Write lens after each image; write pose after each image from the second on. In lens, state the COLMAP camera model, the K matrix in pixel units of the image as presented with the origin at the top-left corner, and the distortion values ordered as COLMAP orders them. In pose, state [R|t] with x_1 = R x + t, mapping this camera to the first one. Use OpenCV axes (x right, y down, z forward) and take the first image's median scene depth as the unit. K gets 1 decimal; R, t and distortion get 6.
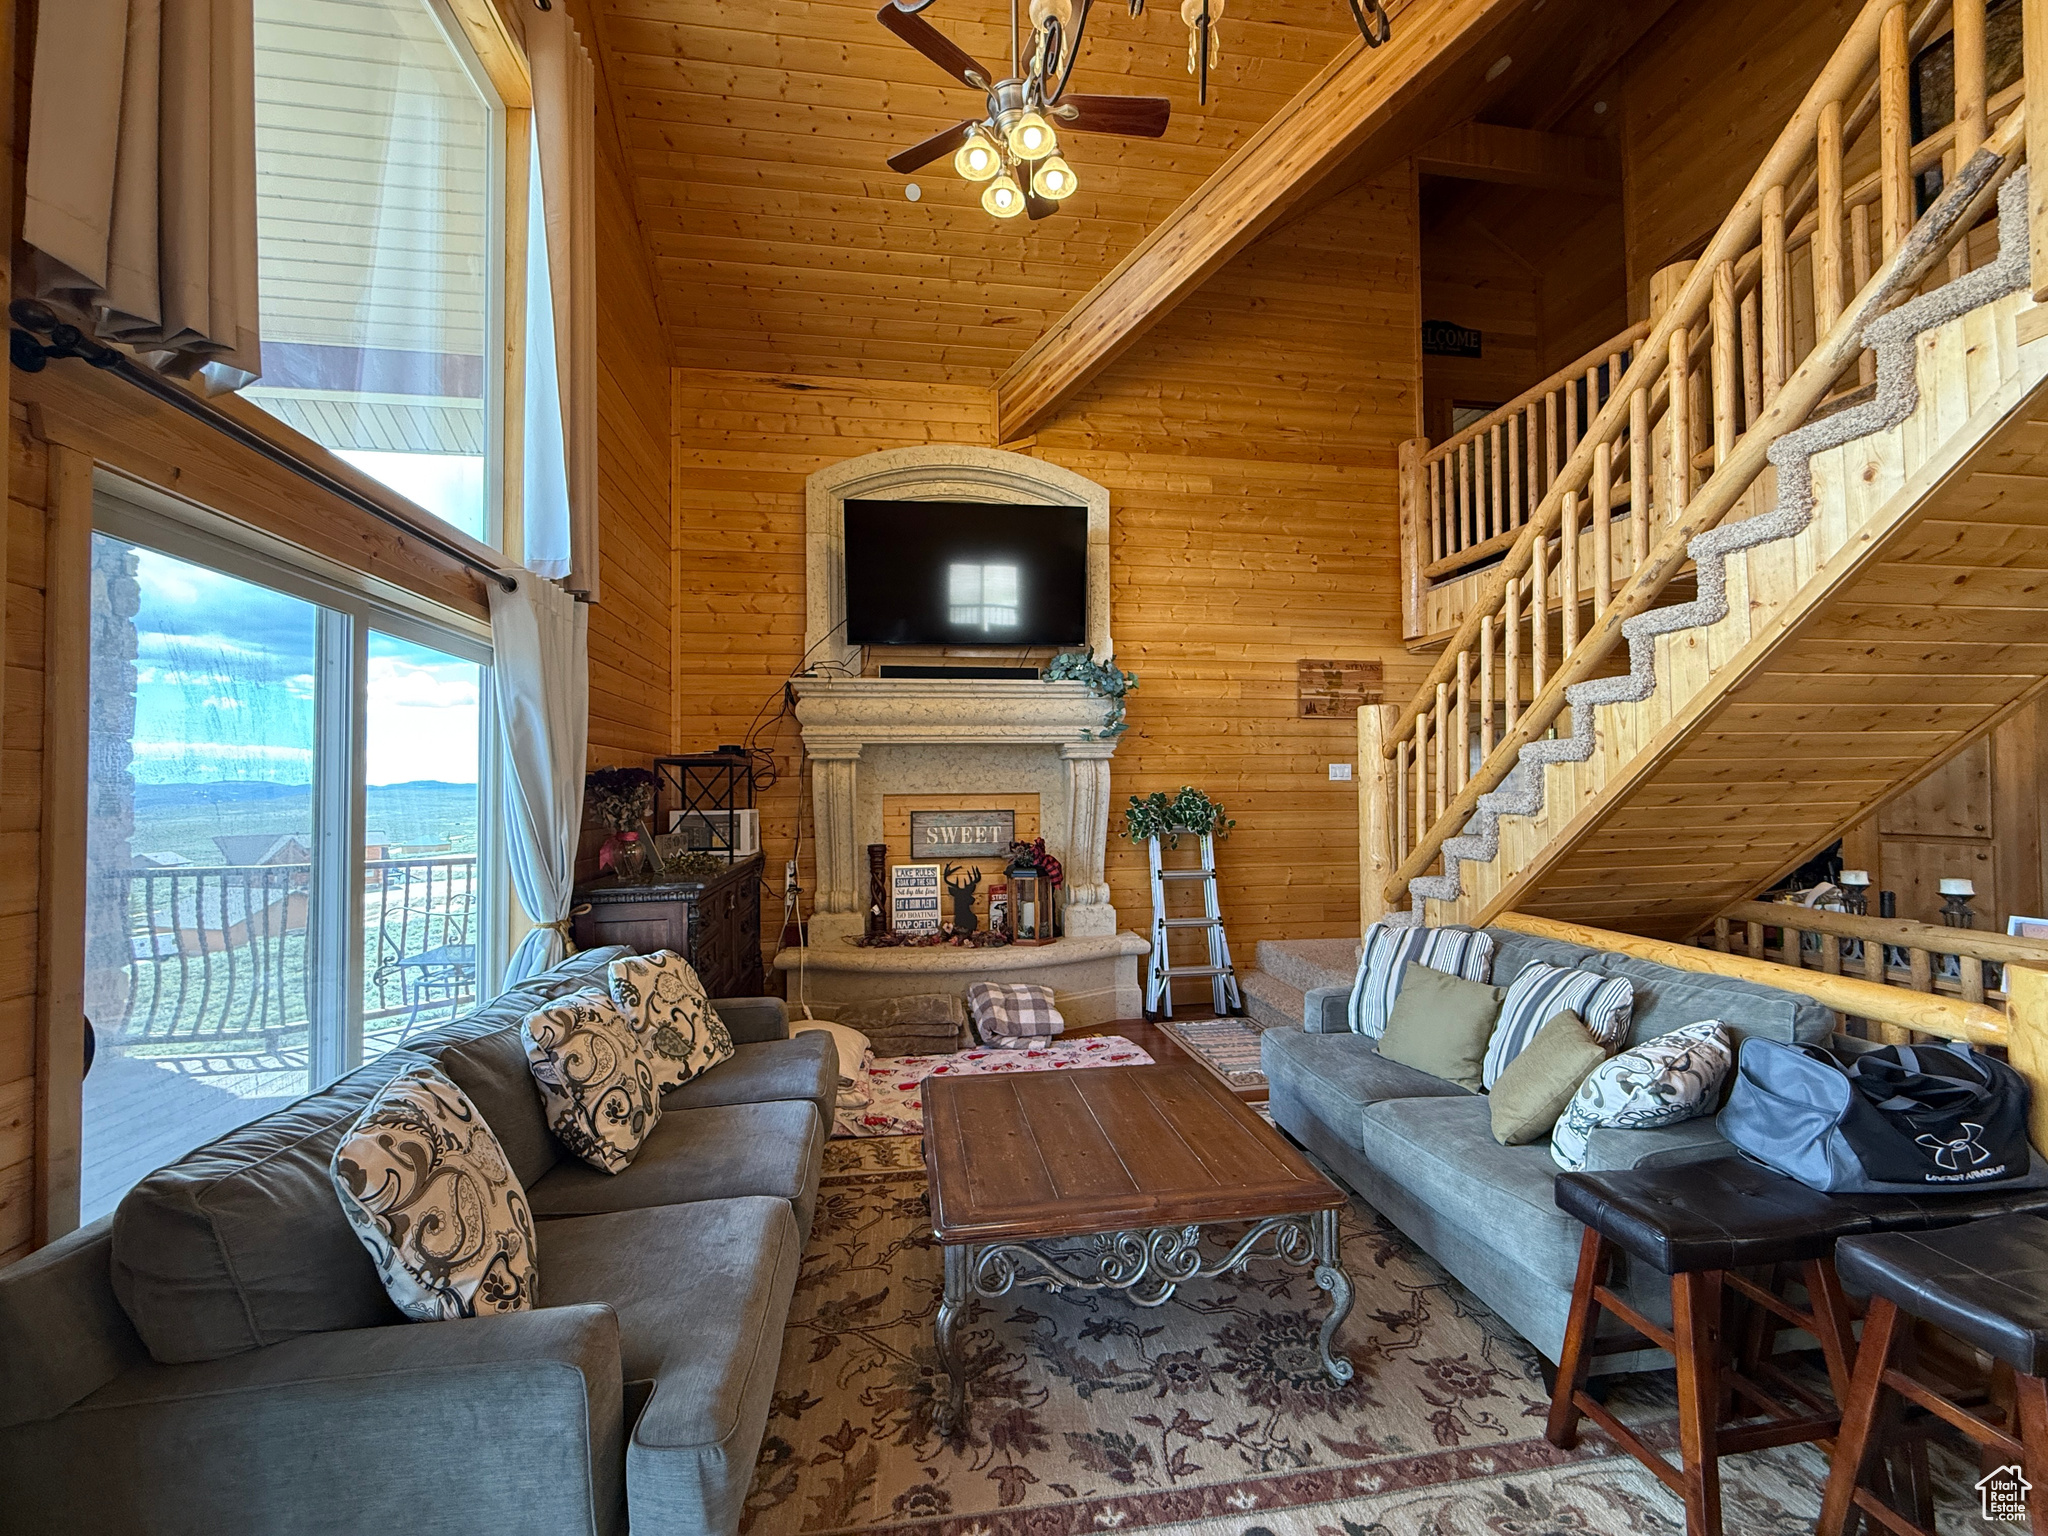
lens RADIAL K [[815.2, 0, 1021.7], [0, 815.2, 770.8], [0, 0, 1]] dist [-0.001009, 0.000027]
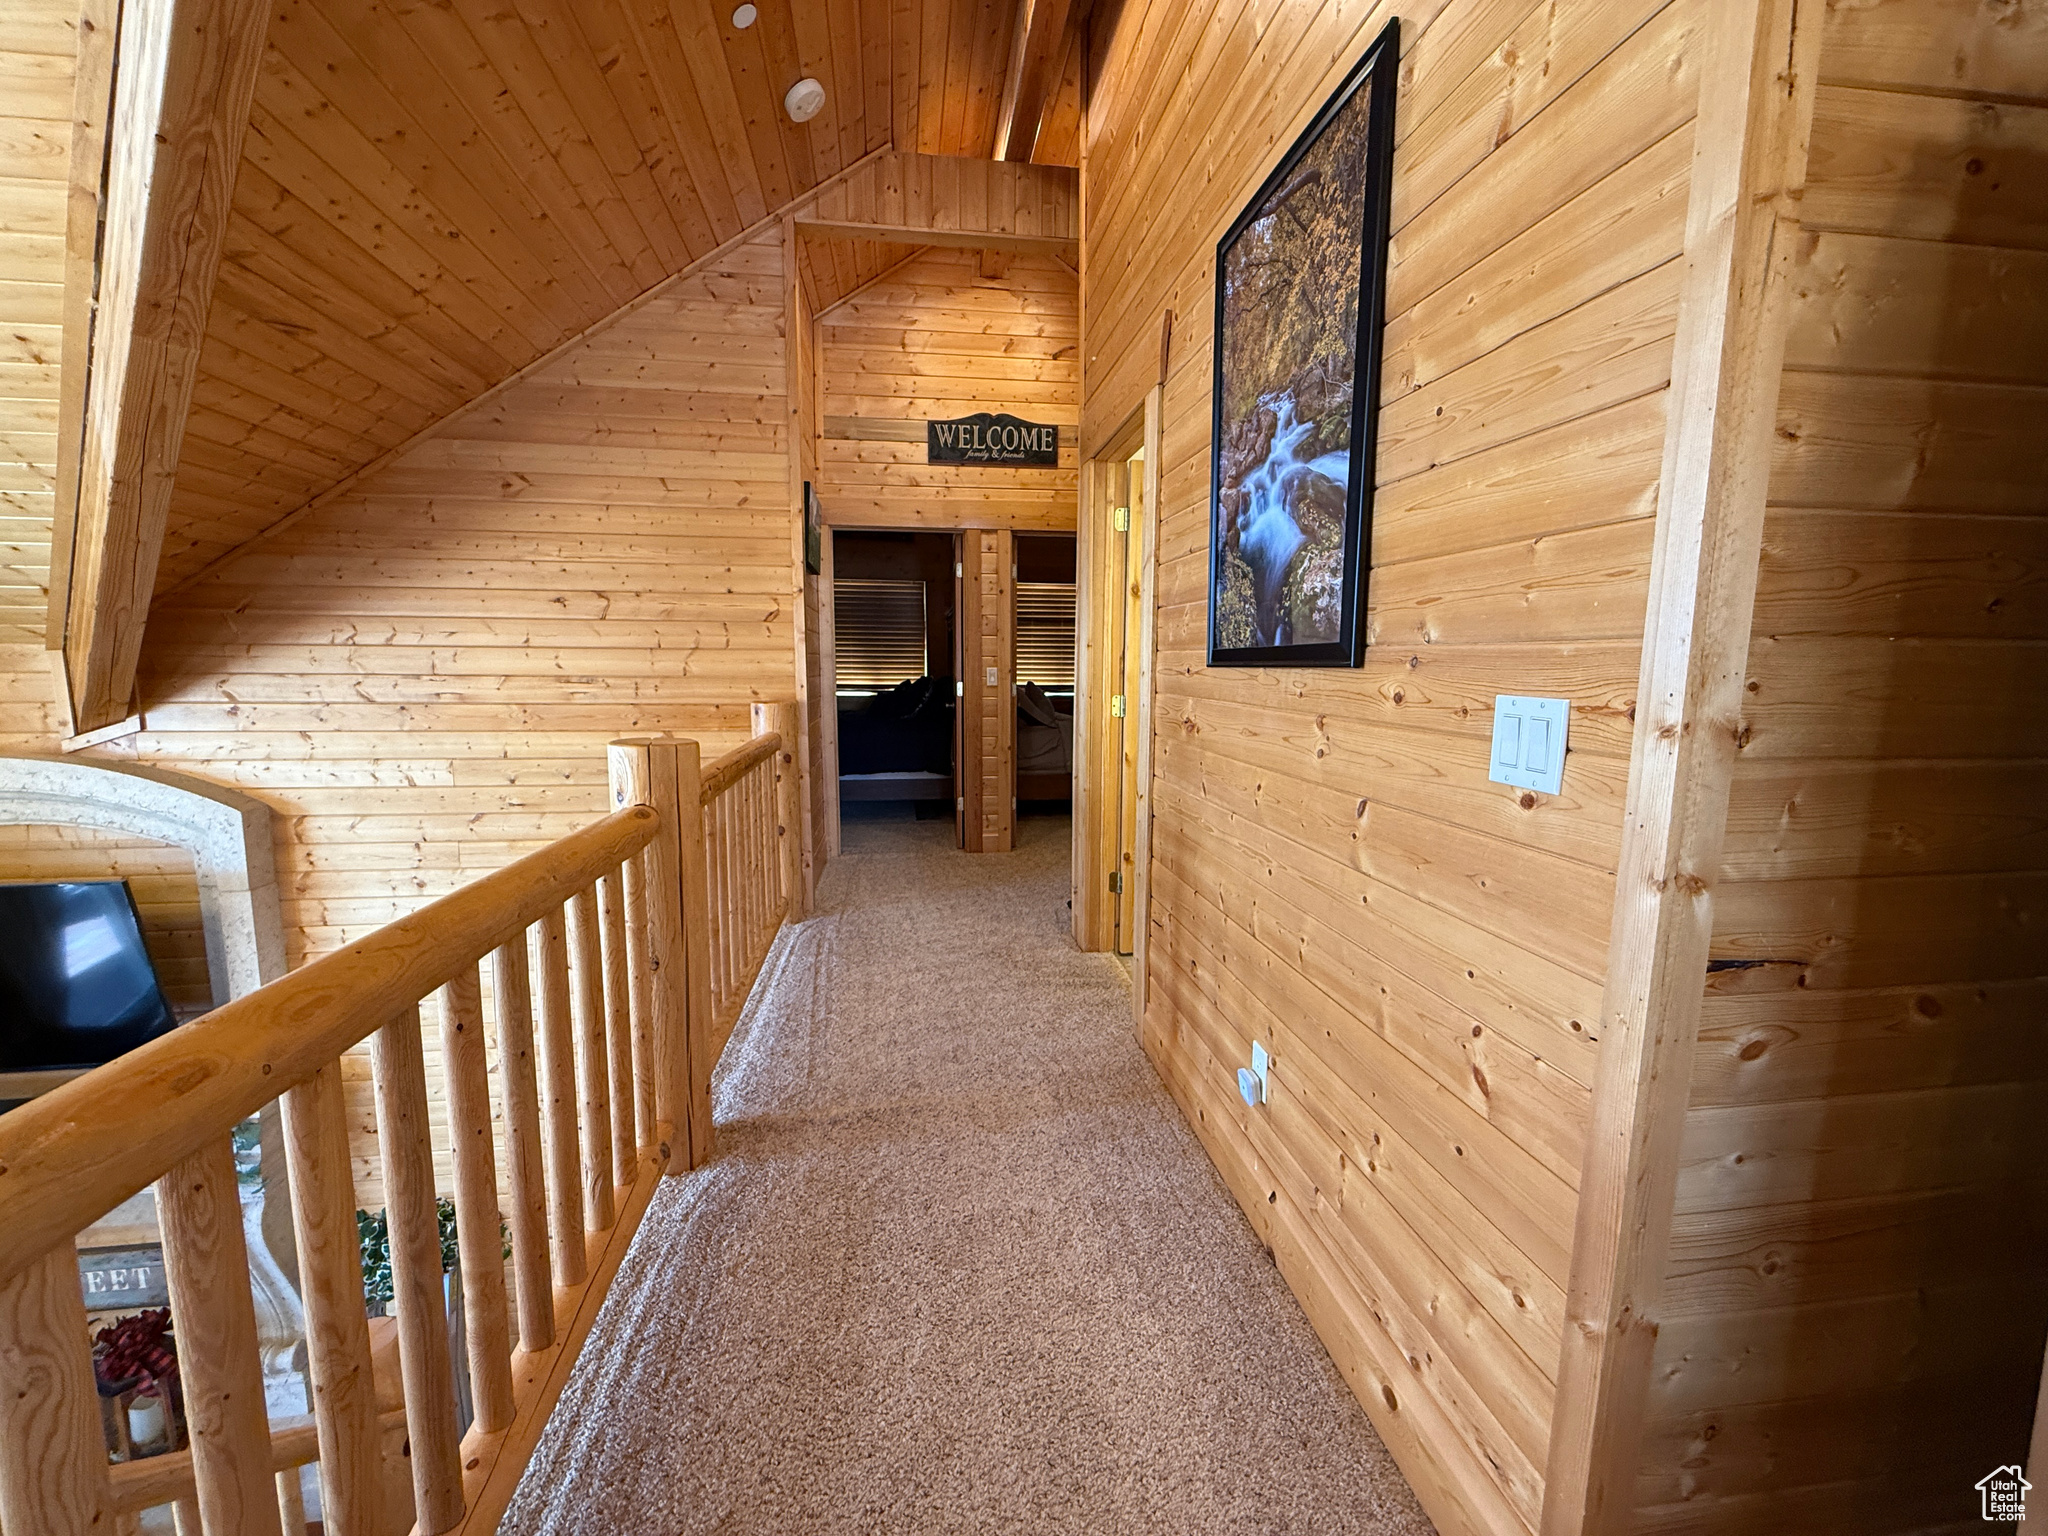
lens RADIAL K [[815.2, 0, 1018.7], [0, 815.2, 766.0], [0, 0, 1]] dist [-0.001009, 0.000027]
pose [[0.999858, 0.011643, -0.012150, 0.684916], [-0.009861, 0.990441, 0.137584, -0.439716], [0.013636, -0.137444, 0.990416, 0.343891]]
